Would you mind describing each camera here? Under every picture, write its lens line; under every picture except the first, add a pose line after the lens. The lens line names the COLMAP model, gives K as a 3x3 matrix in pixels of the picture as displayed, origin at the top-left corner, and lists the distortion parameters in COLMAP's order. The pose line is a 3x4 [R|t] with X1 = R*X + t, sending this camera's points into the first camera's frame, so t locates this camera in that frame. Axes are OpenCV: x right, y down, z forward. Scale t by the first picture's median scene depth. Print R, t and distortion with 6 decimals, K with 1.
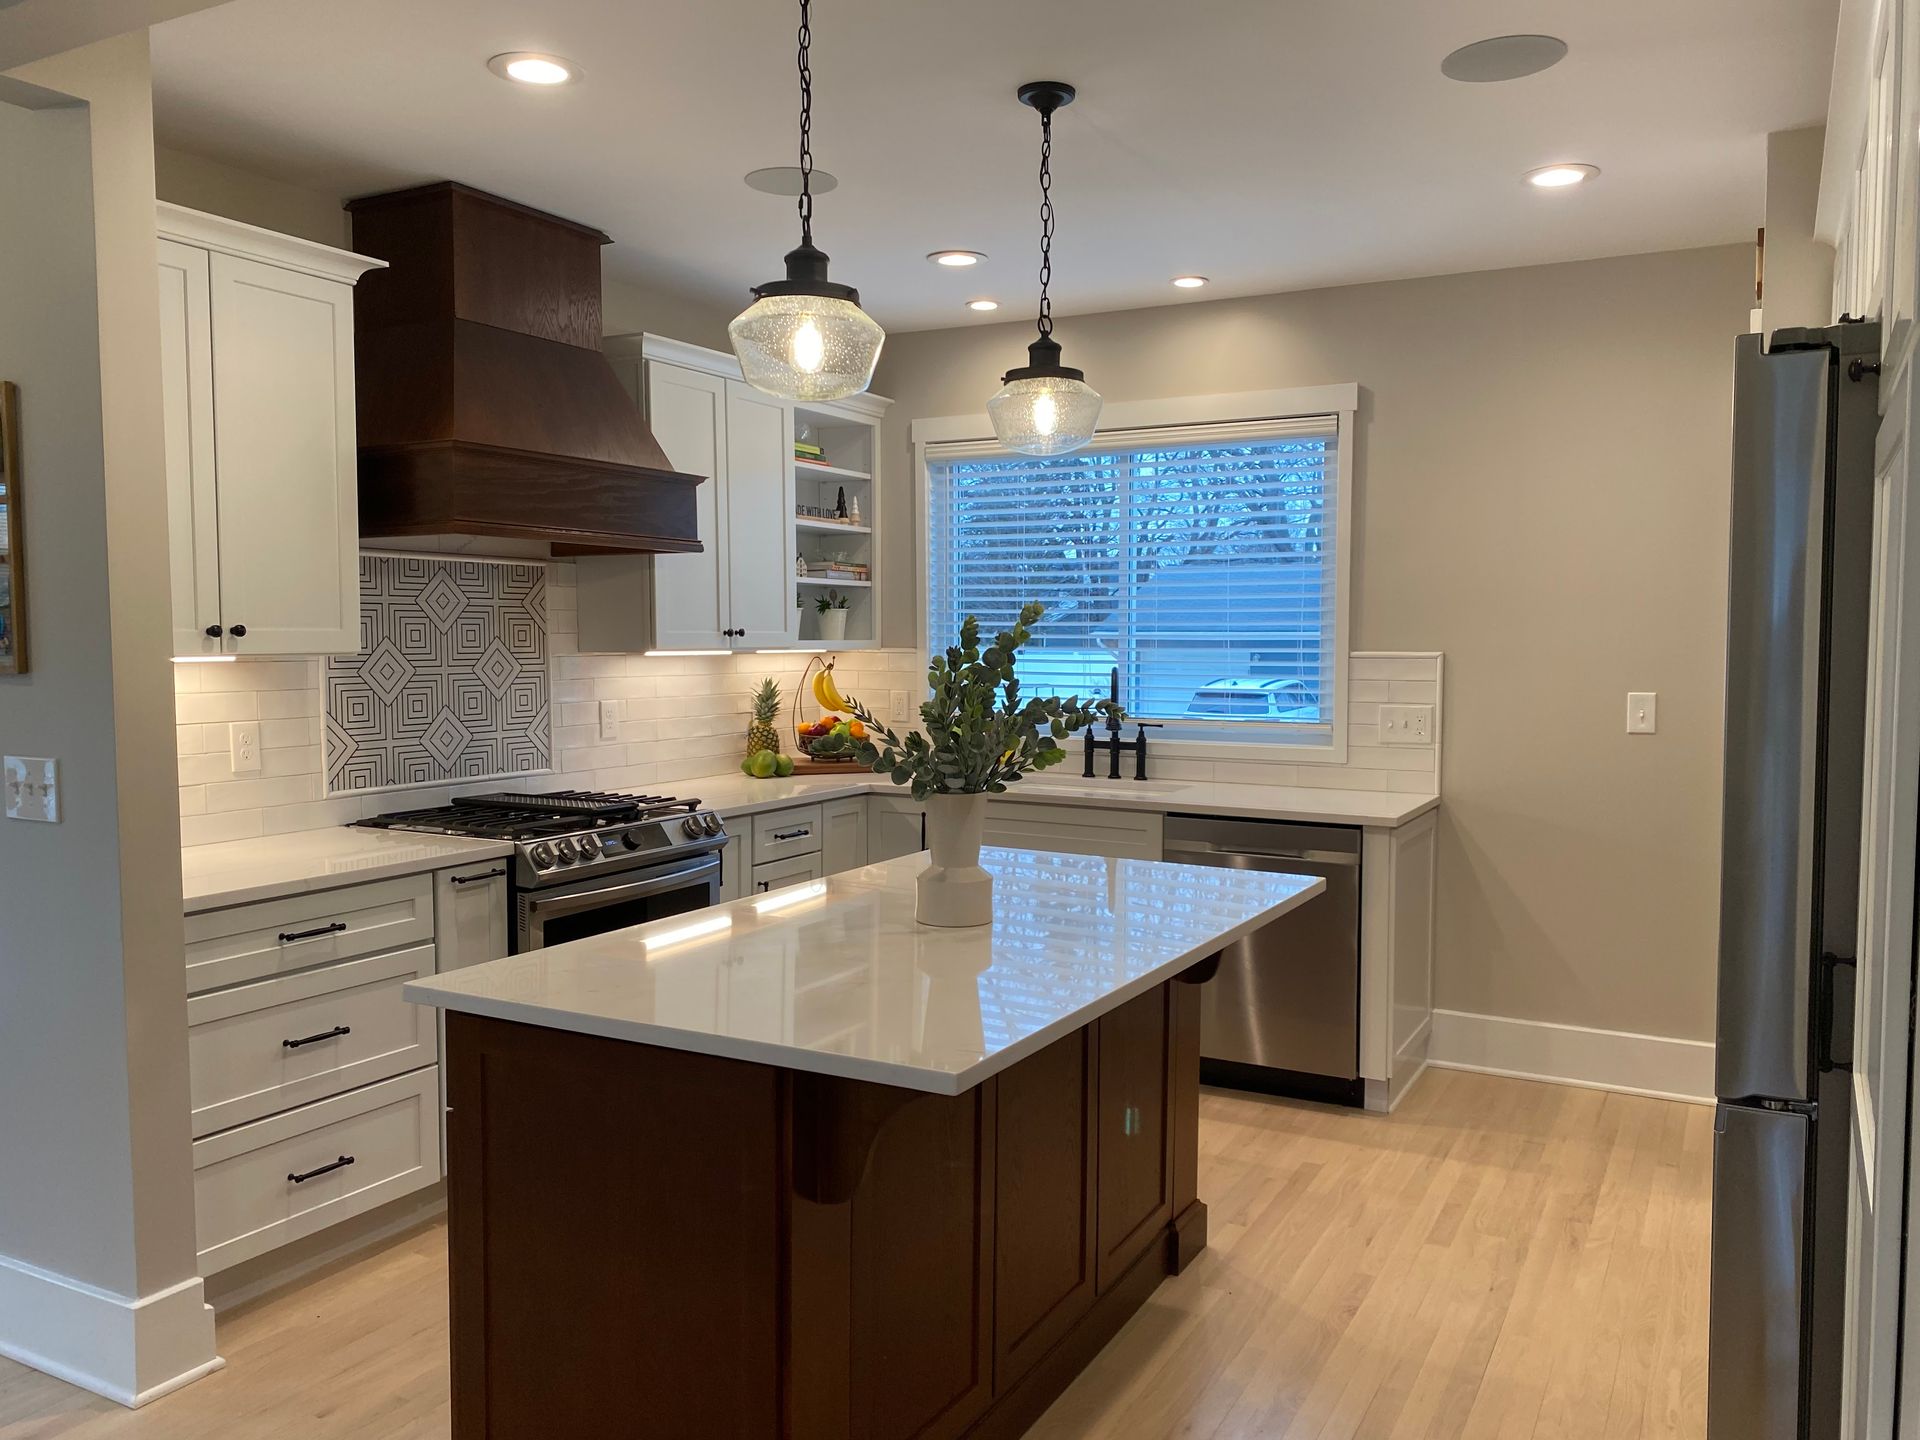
lens RADIAL K [[1451.9, 0, 960.0], [0, 1451.9, 720.0], [0, 0, 1]] dist [0.067102, -0.050538]
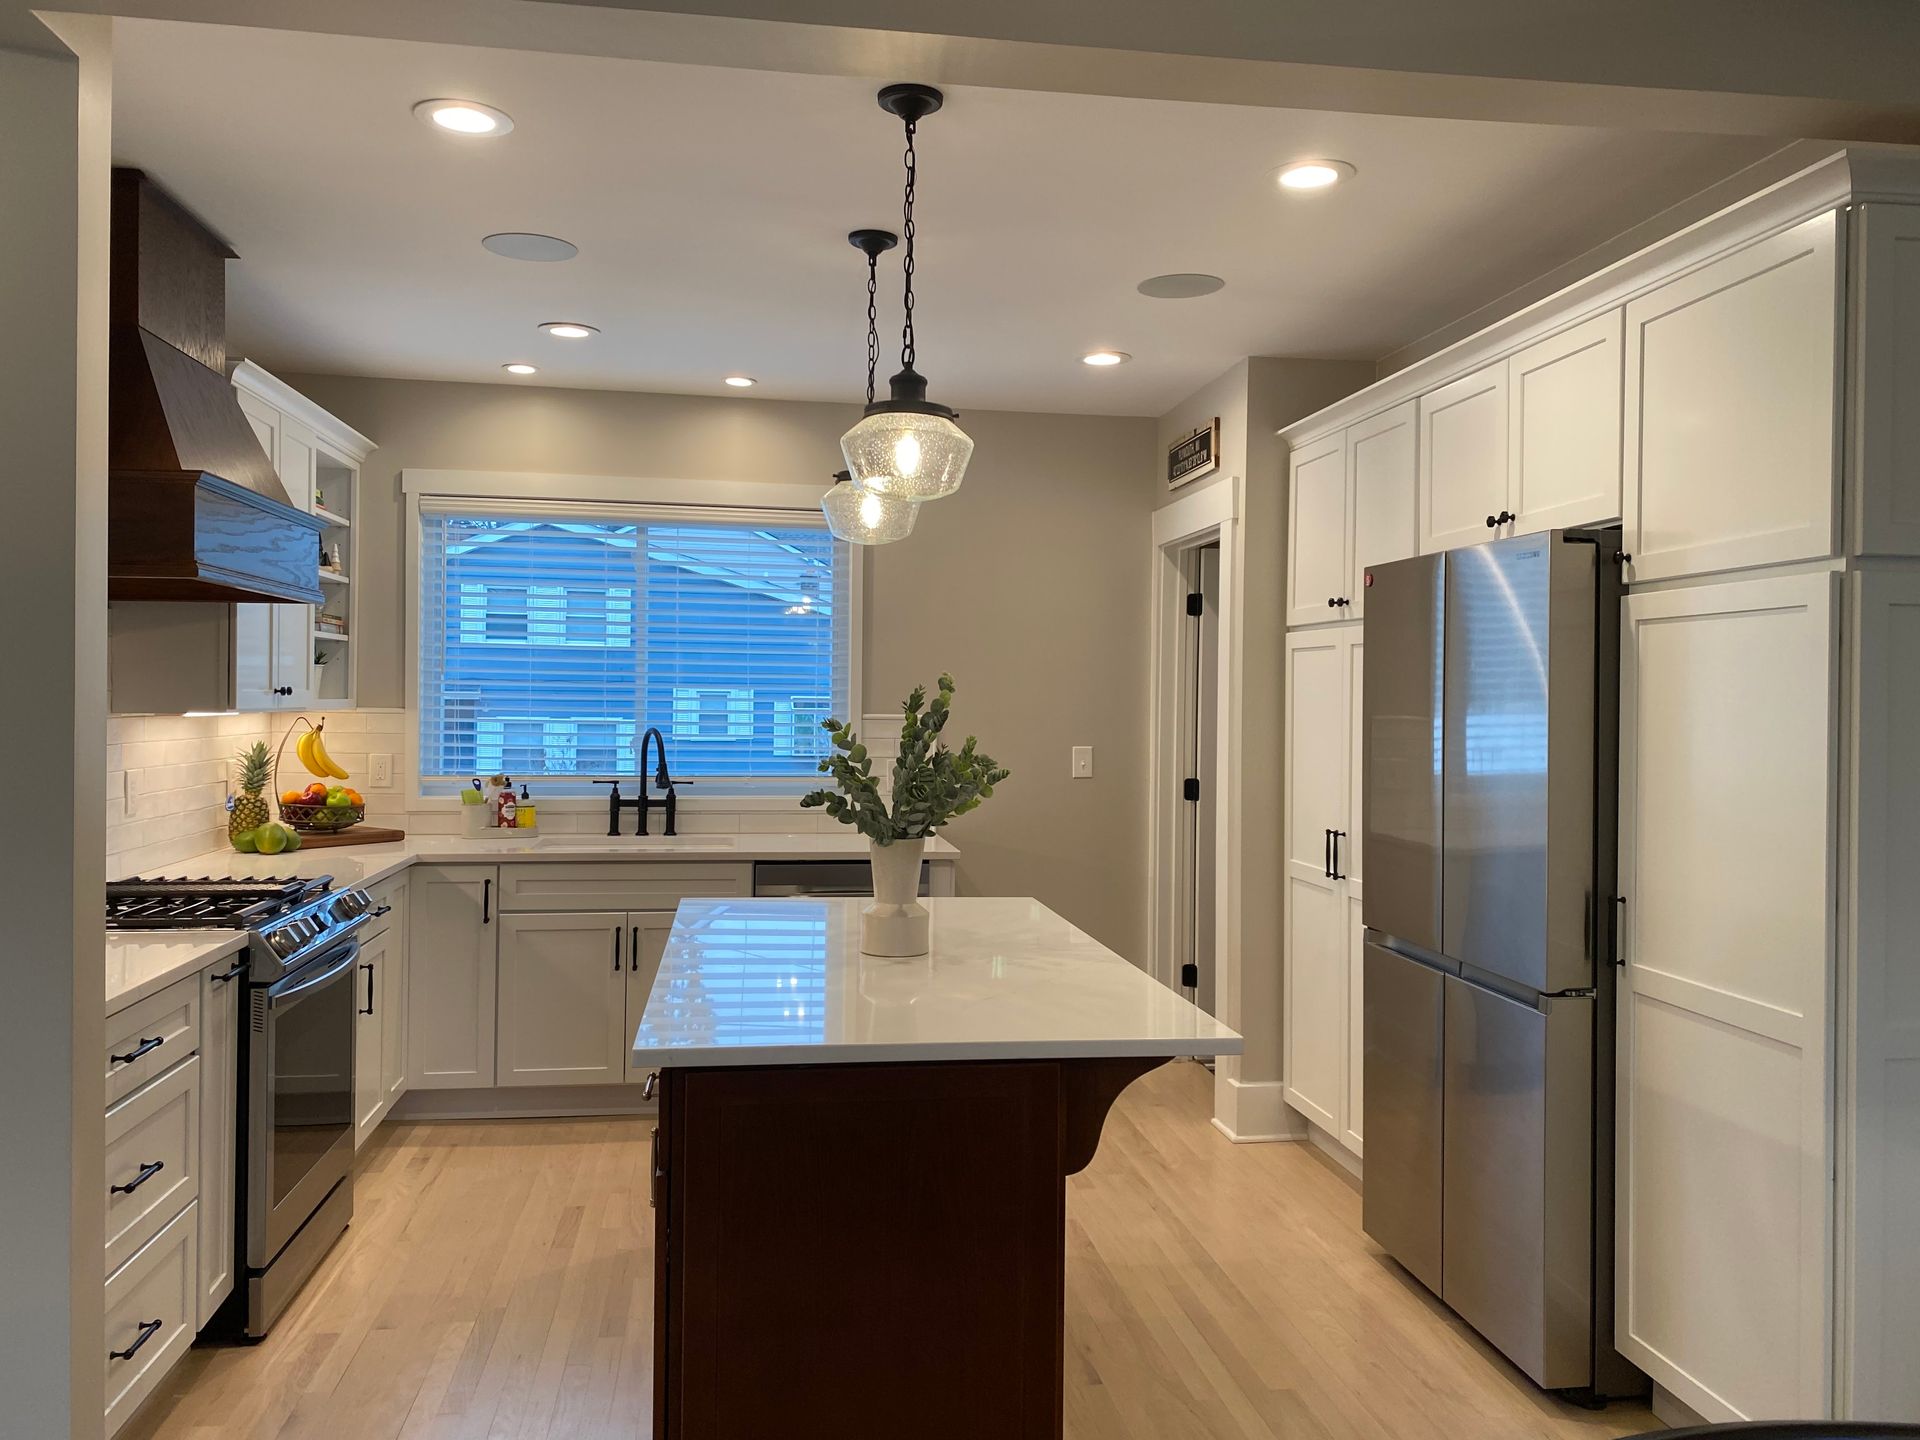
lens RADIAL K [[1468.2, 0, 953.3], [0, 1468.2, 691.9], [0, 0, 1]] dist [0.061699, -0.006209]
pose [[0.808538, 0.011516, 0.588331, -0.357241], [0.023797, 0.998351, -0.052245, -0.001720], [-0.587963, 0.056243, 0.806930, 0.018497]]
